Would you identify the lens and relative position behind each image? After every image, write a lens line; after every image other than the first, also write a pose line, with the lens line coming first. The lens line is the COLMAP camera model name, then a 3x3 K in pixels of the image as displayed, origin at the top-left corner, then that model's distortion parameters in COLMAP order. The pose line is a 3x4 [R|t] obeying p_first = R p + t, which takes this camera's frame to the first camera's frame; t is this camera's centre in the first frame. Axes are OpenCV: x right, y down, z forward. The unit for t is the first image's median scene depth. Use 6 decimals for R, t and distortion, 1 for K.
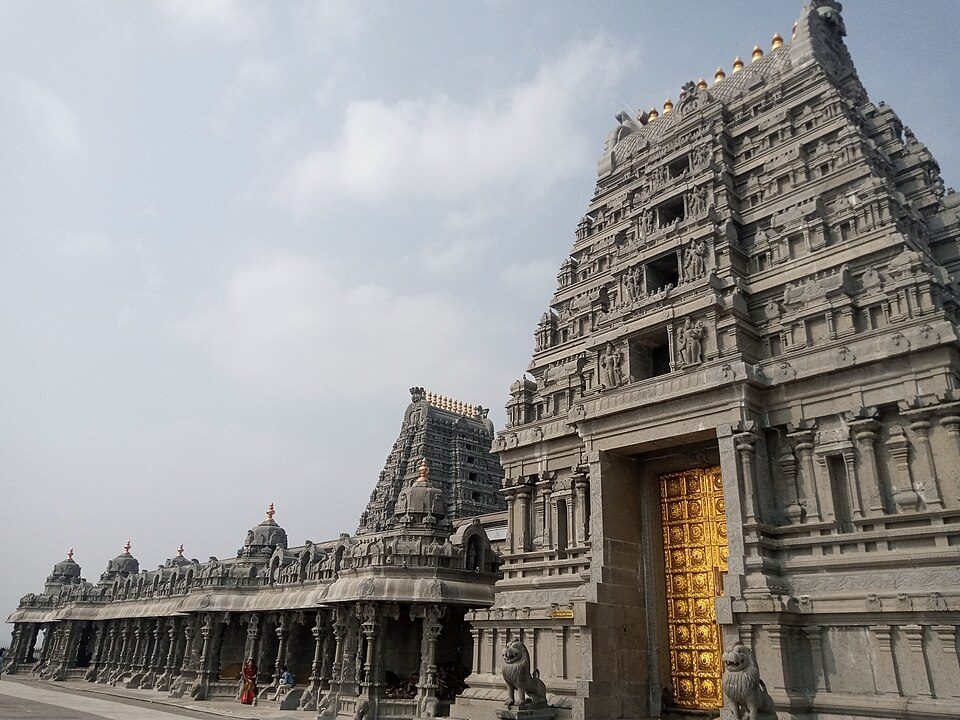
lens RADIAL K [[729.2, 0, 493.0], [0, 729.2, 358.8], [0, 0, 1]] dist [0.006130, 0.003894]
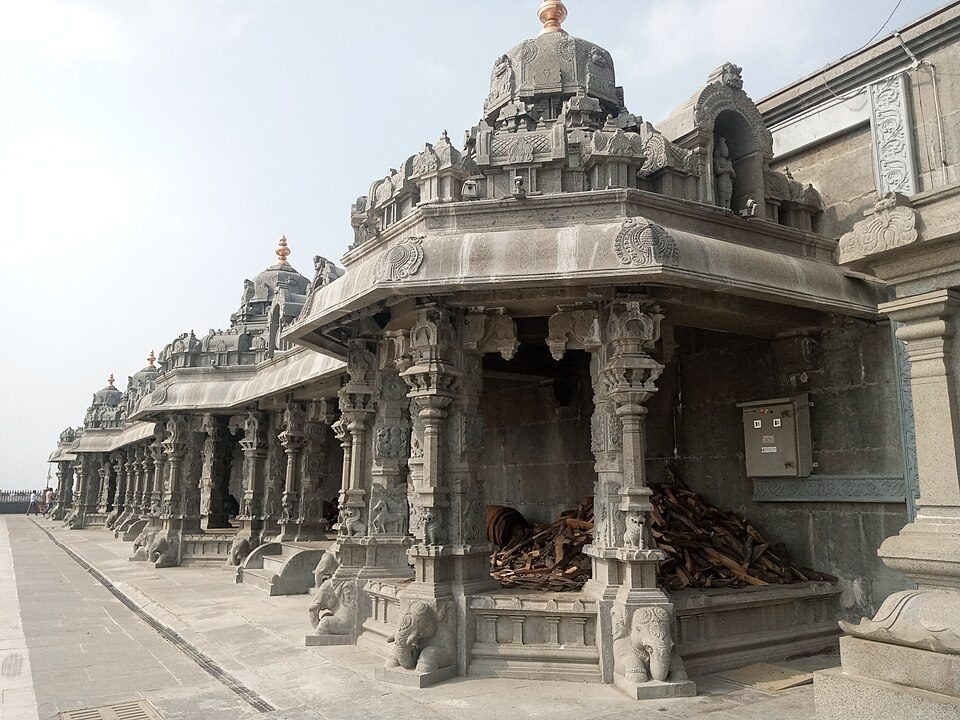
lens RADIAL K [[739.7, 0, 473.7], [0, 739.7, 358.4], [0, 0, 1]] dist [0.061175, 0.000212]
pose [[0.981781, -0.055359, -0.181773, -0.085845], [0.091341, 0.976341, 0.196000, 0.285944], [0.166622, -0.209032, 0.963609, 0.669045]]
